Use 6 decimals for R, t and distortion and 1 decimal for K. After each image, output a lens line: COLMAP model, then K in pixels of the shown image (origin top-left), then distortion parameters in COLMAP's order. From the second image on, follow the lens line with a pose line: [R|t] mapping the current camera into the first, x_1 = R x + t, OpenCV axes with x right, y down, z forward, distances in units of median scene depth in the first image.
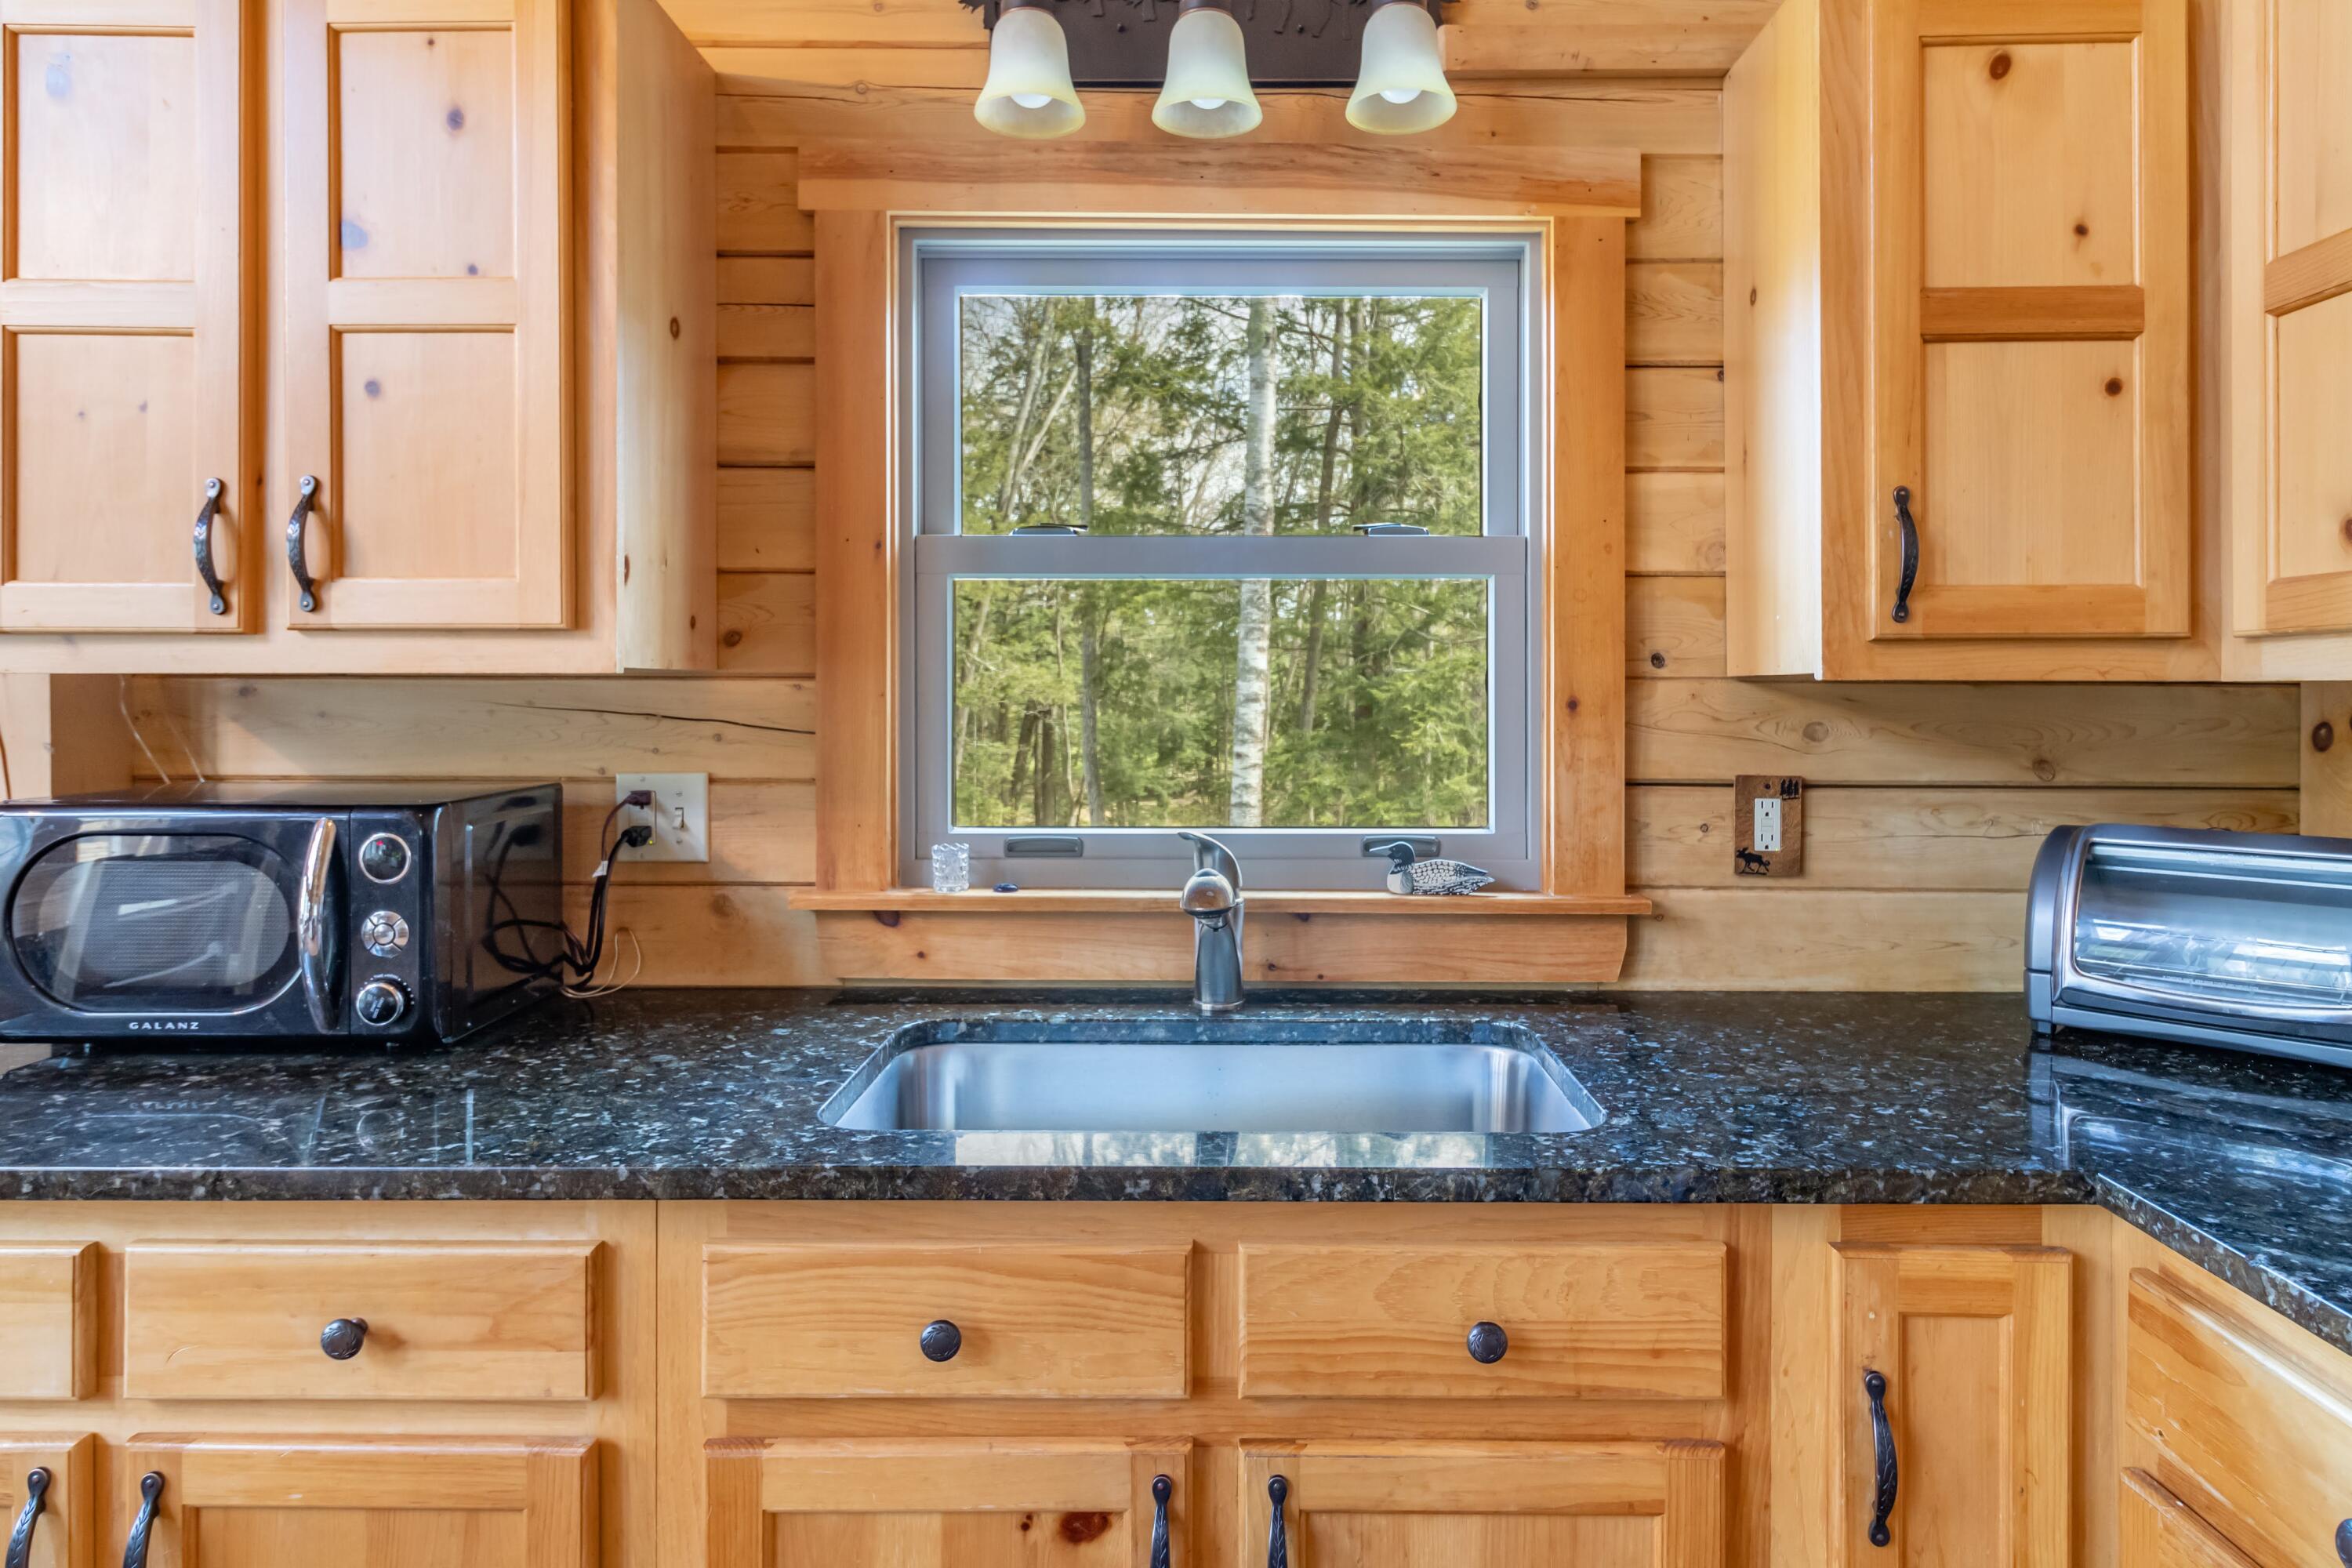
lens RADIAL K [[1445.6, 0, 1183.9], [0, 1445.6, 676.6], [0, 0, 1]] dist [-0.000343, 0.000029]
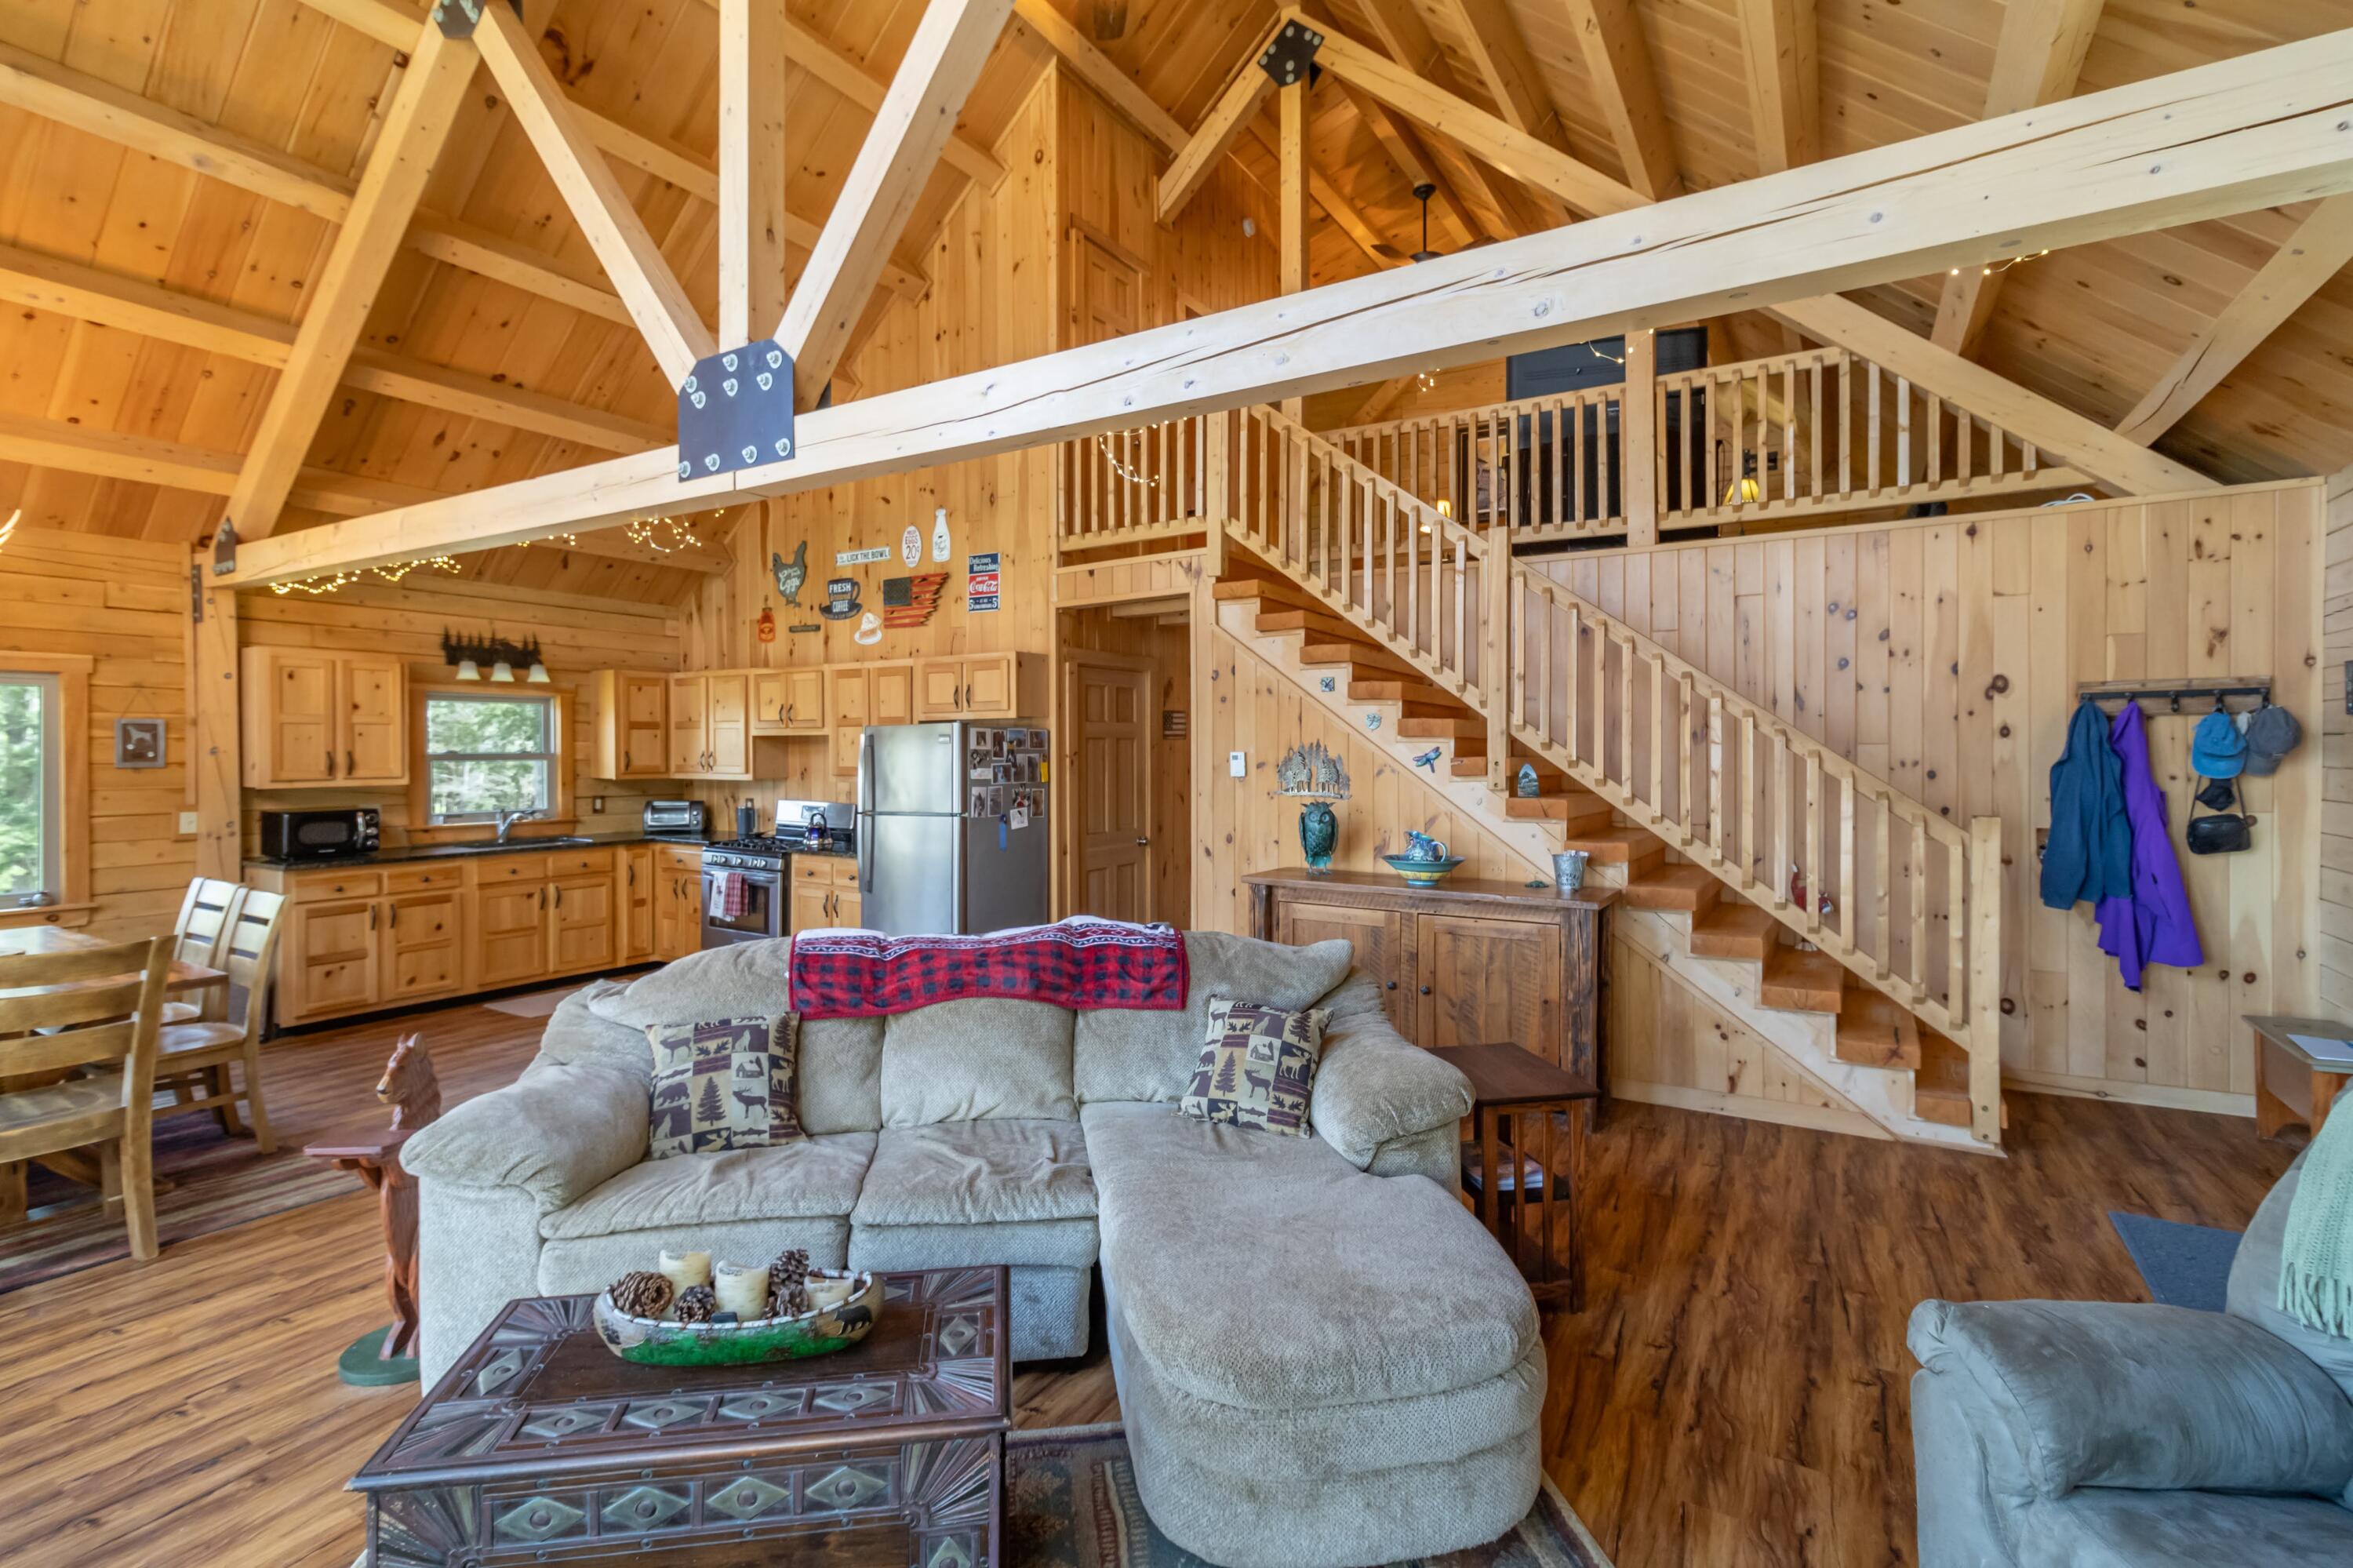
lens RADIAL K [[1078.6, 0, 1176.5], [0, 1078.6, 784.0], [0, 0, 1]] dist [0.001565, 0.000183]
pose [[0.513943, -0.023294, 0.857508, -2.494711], [-0.002436, 0.999588, 0.028614, -0.123887], [-0.857821, -0.016794, 0.513674, -3.774554]]
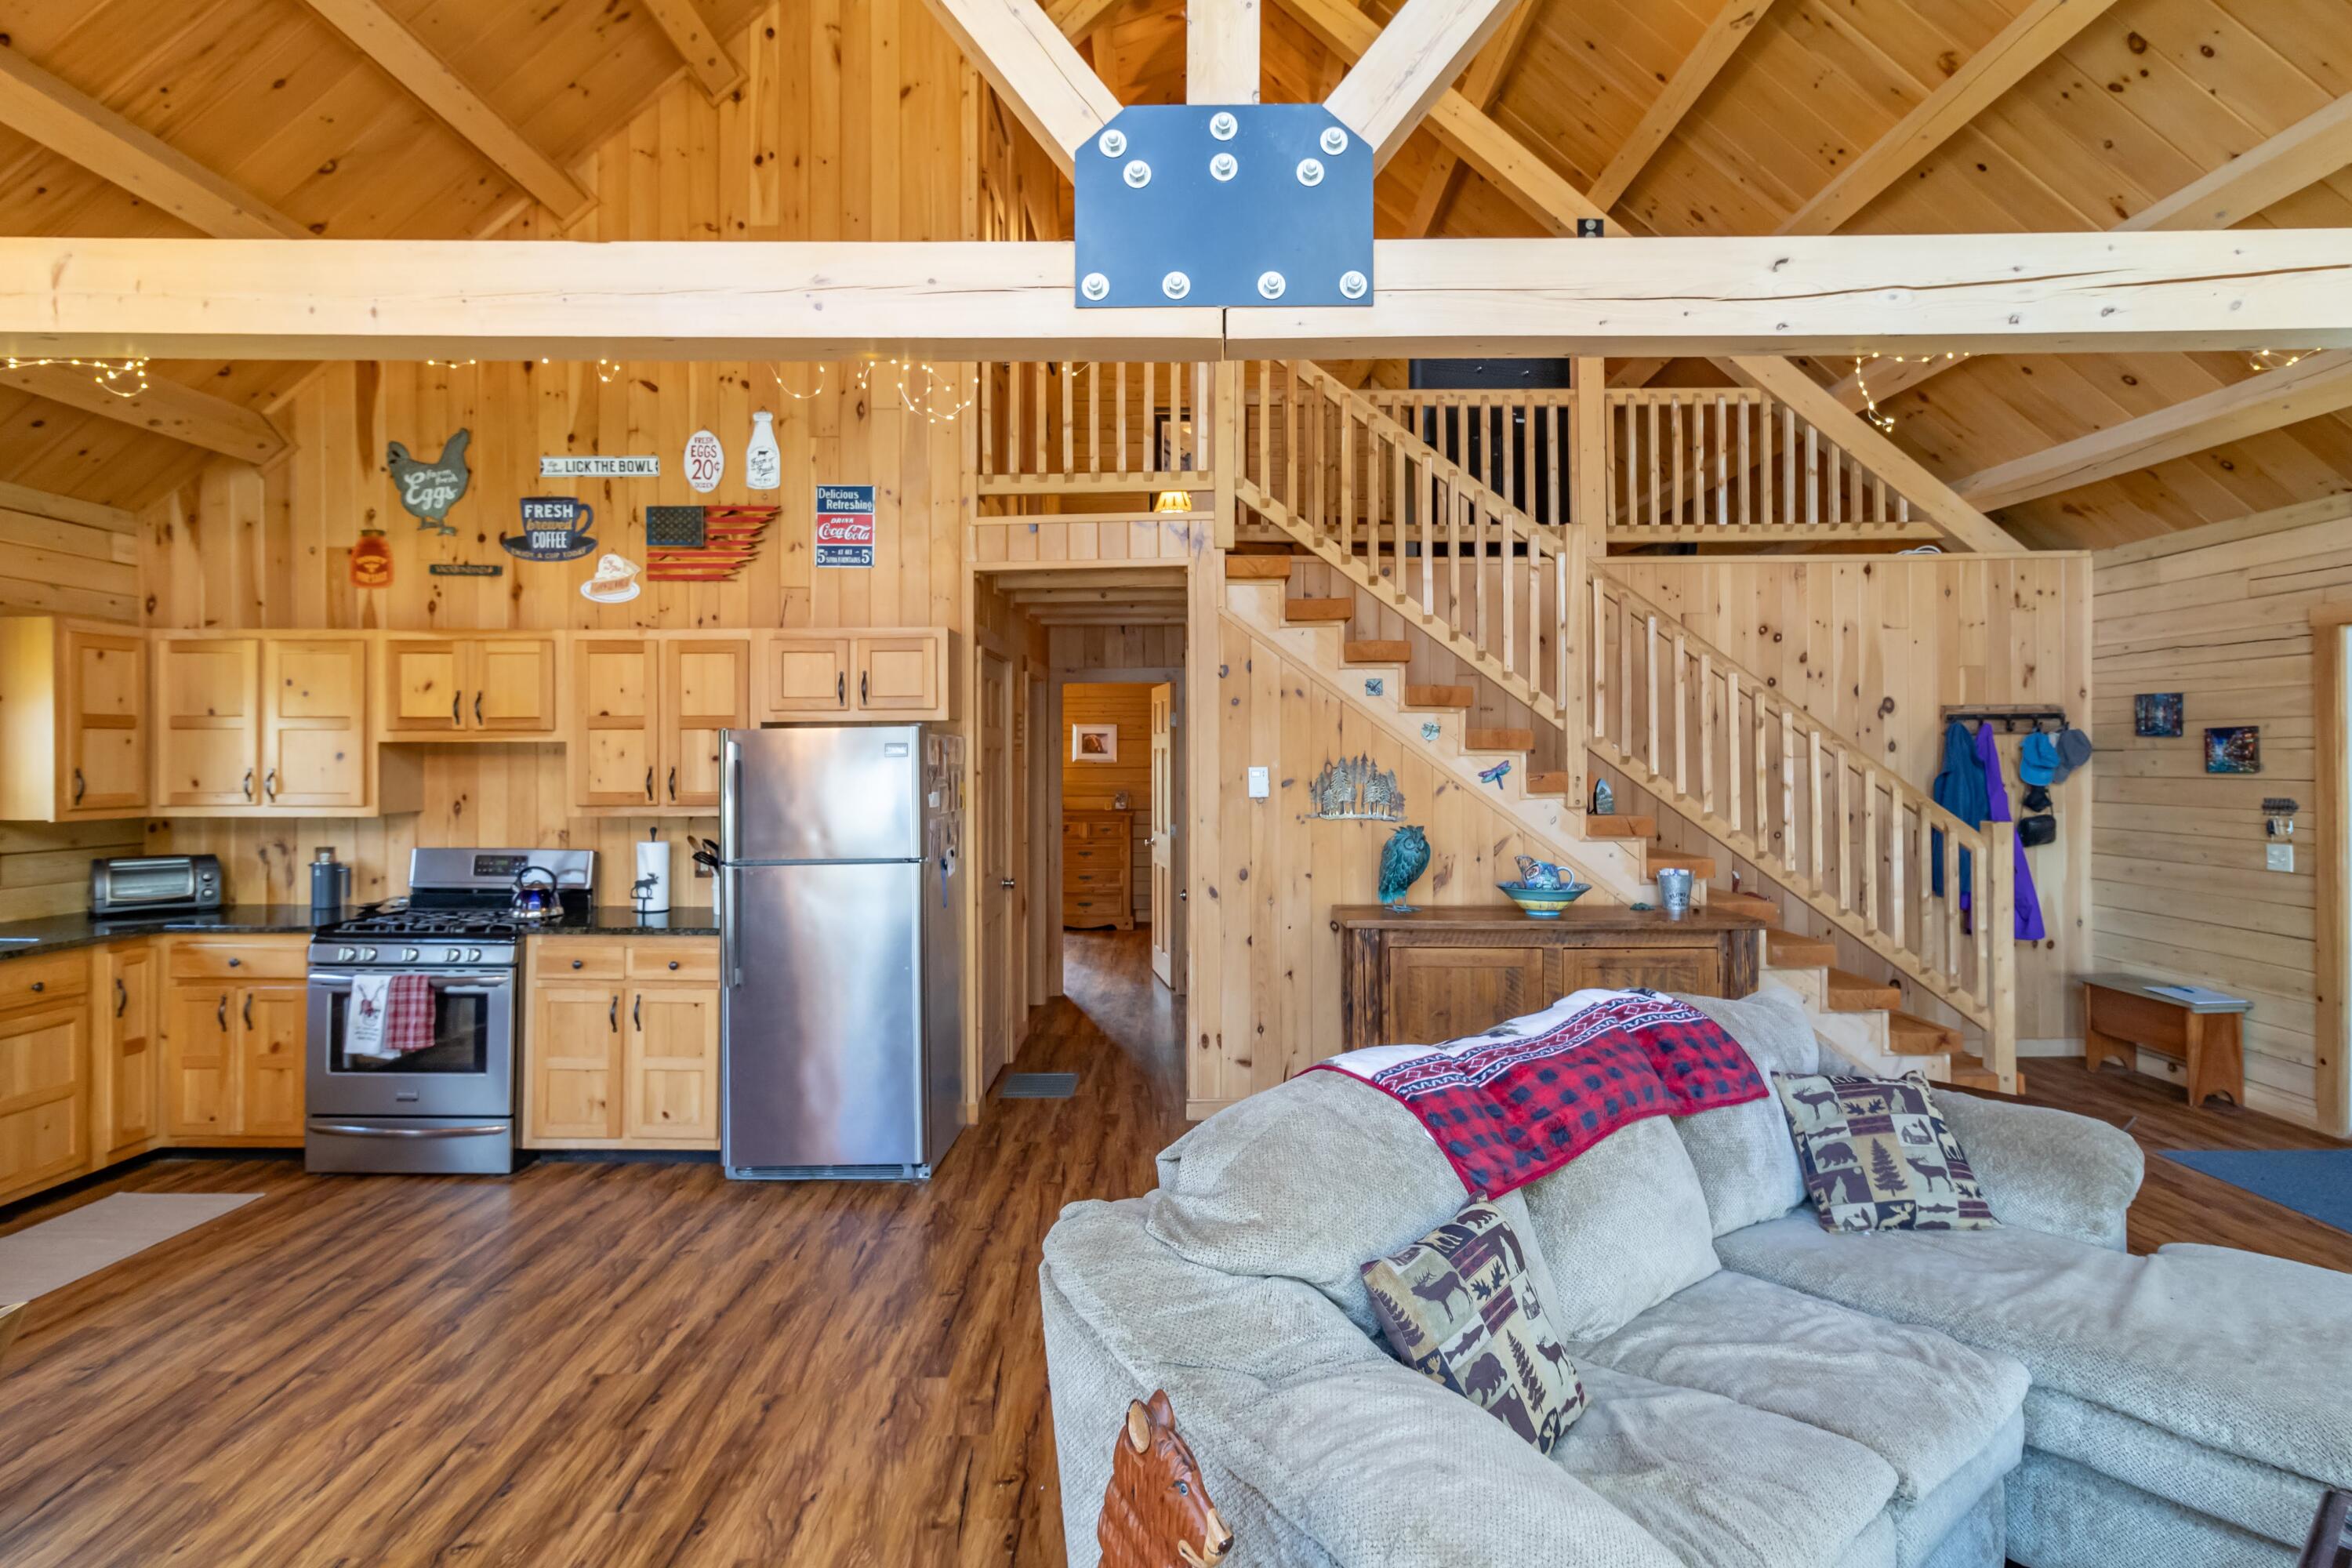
lens RADIAL K [[1191.5, 0, 1176.6], [0, 1191.5, 778.4], [0, 0, 1]] dist [0.001785, -0.000137]
pose [[-0.004661, -0.012299, 0.999914, -2.523589], [0.000757, 0.999924, 0.012302, -0.137822], [-0.999989, 0.000815, -0.004651, -1.758262]]
